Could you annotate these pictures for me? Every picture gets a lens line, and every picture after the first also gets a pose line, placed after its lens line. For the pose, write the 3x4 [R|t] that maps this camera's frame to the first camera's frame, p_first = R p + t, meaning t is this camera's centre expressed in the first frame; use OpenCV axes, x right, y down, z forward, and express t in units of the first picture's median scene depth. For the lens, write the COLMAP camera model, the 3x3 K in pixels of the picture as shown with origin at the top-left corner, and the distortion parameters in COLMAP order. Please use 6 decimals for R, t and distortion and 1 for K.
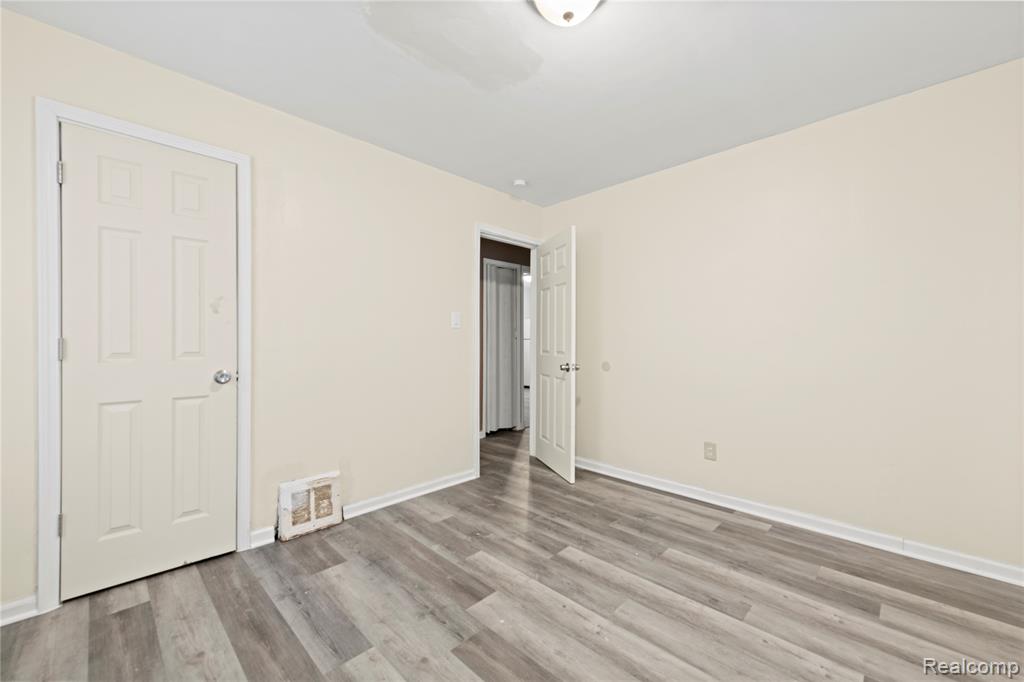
lens RADIAL K [[418.6, 0, 512.1], [0, 418.6, 338.7], [0, 0, 1]] dist [0.012041, -0.001184]
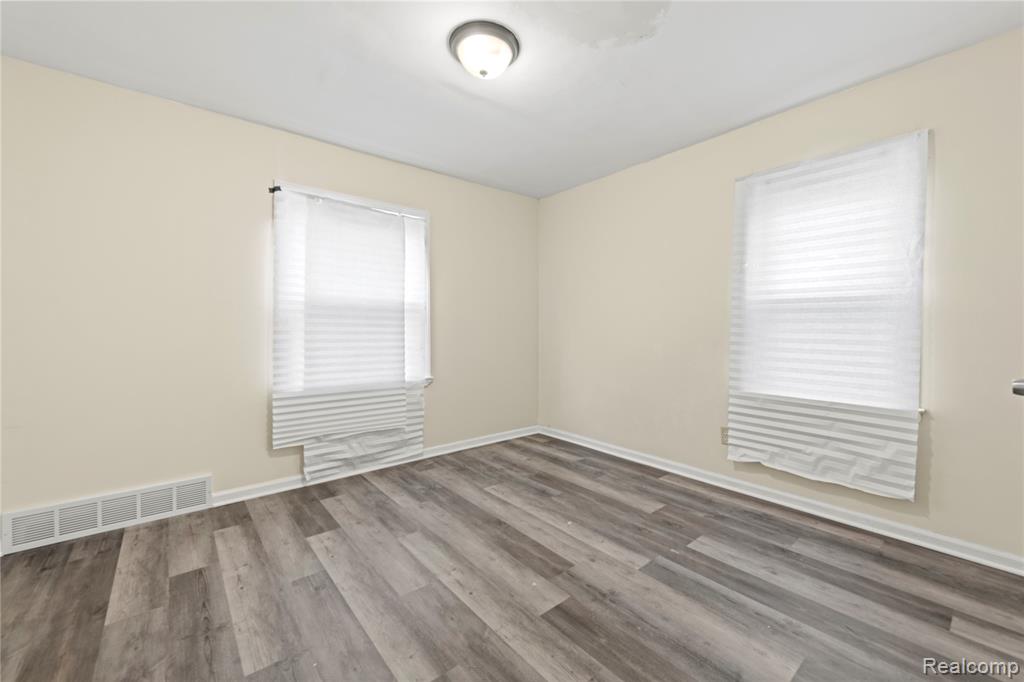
lens RADIAL K [[418.6, 0, 512.3], [0, 418.6, 336.8], [0, 0, 1]] dist [0.012041, -0.001184]
pose [[-0.995039, -0.001572, 0.099476, -0.071237], [-0.000611, 0.999953, 0.009692, 0.023440], [-0.099486, 0.009583, -0.994993, 1.991335]]
